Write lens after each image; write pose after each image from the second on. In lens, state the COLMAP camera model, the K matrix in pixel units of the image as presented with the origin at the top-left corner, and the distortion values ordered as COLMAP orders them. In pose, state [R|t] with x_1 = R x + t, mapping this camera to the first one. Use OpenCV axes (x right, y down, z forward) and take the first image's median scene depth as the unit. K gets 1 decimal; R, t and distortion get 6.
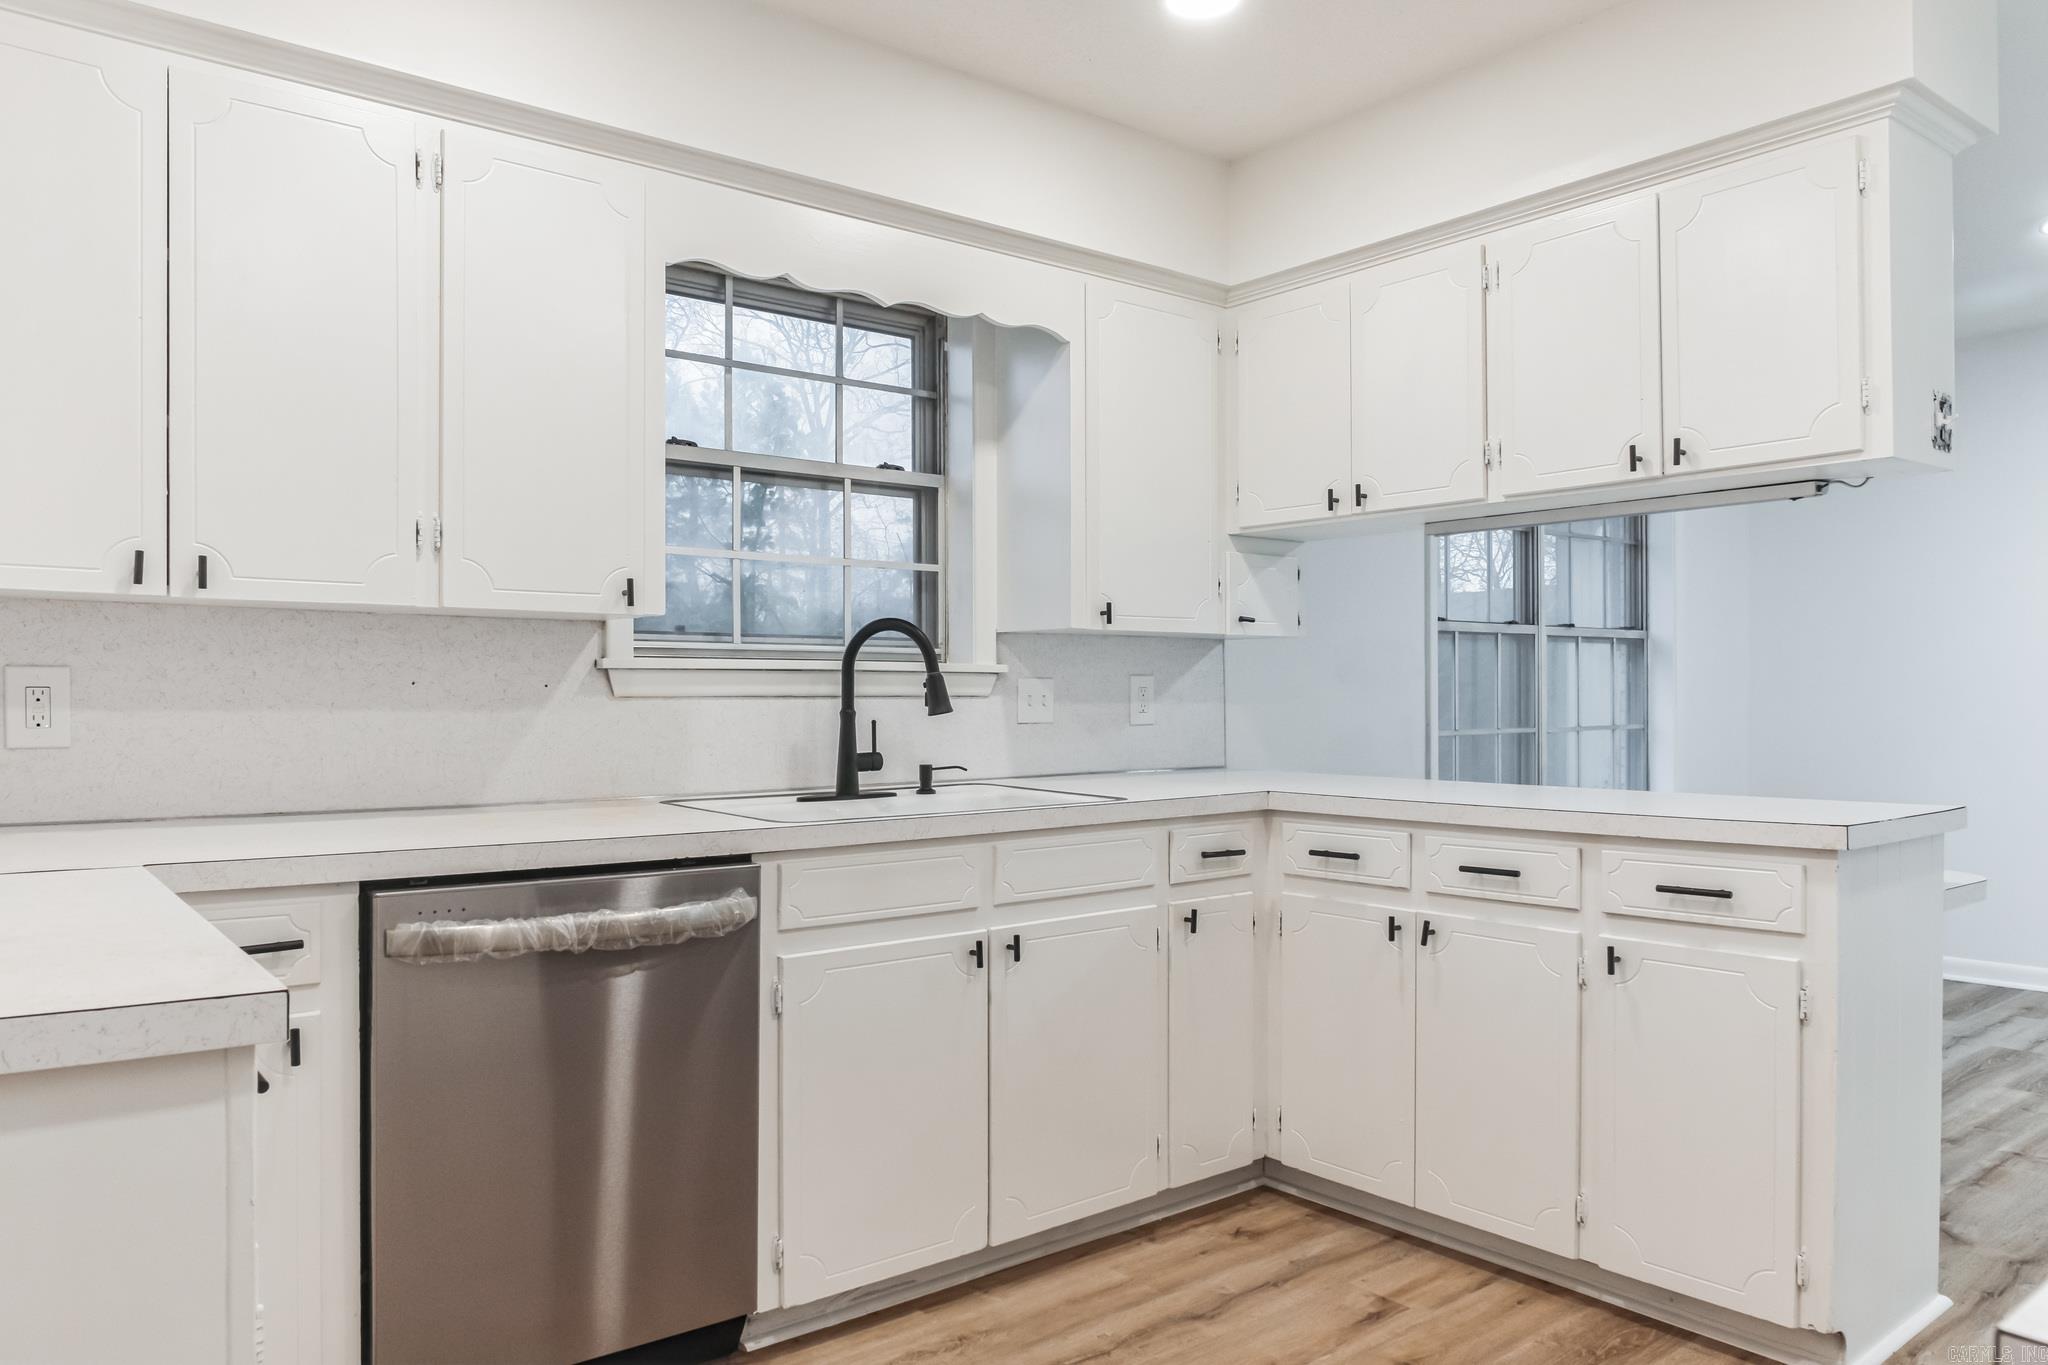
lens RADIAL K [[1396.9, 0, 1023.2], [0, 1396.9, 710.3], [0, 0, 1]] dist [-0.036567, 0.000224]
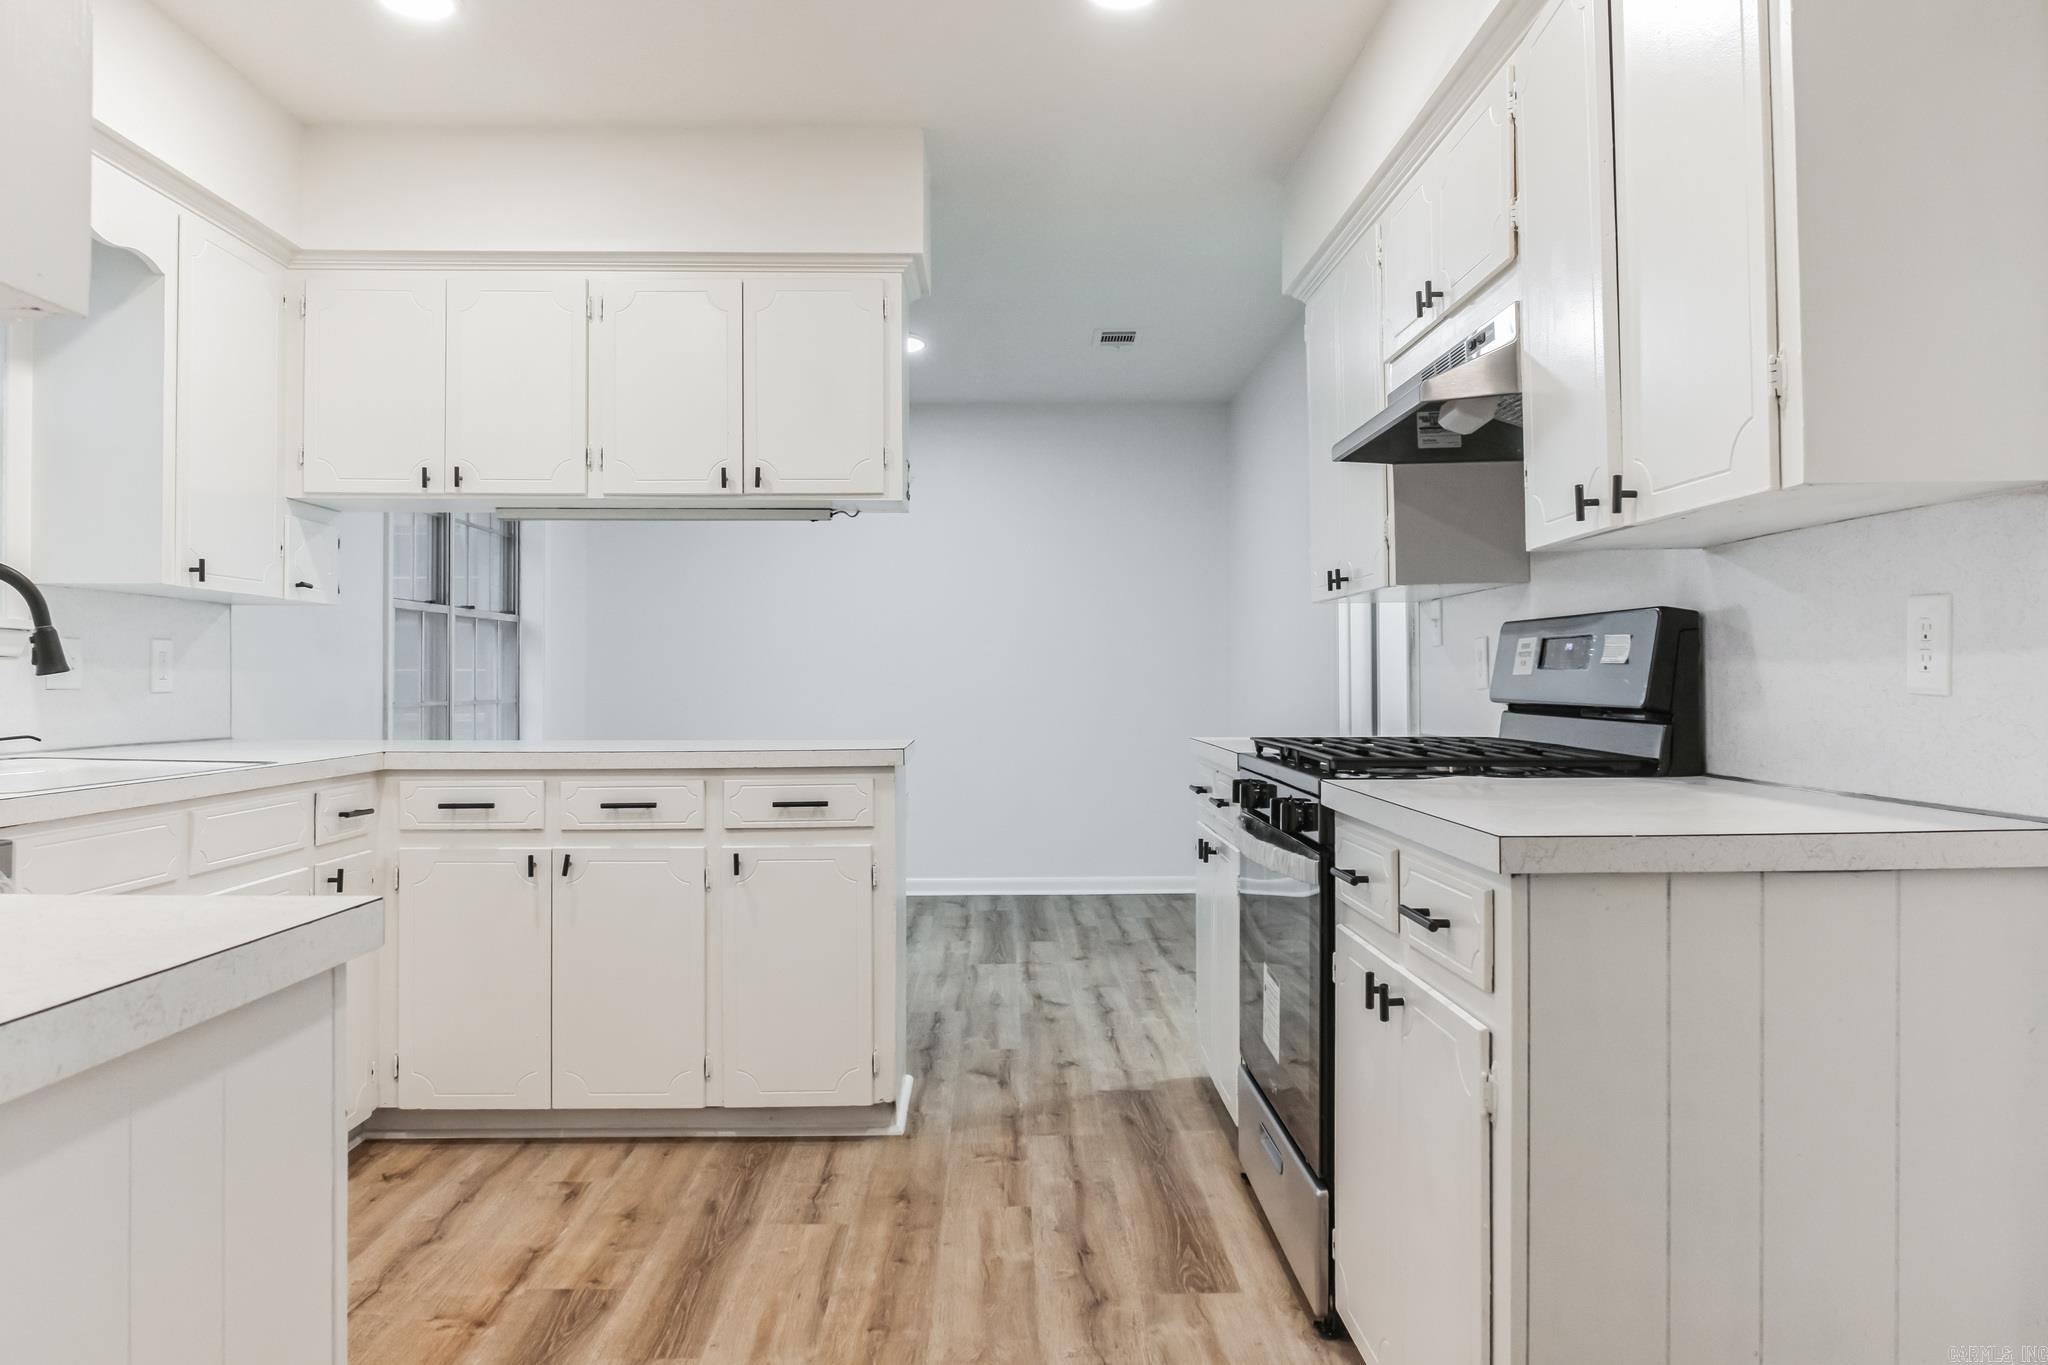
lens RADIAL K [[1396.9, 0, 1031.7], [0, 1396.9, 676.2], [0, 0, 1]] dist [-0.036567, 0.000224]
pose [[0.597667, 0.007778, 0.801706, -0.375119], [0.006491, 0.999873, -0.014539, 0.020499], [-0.801718, 0.013894, 0.597541, -0.002926]]
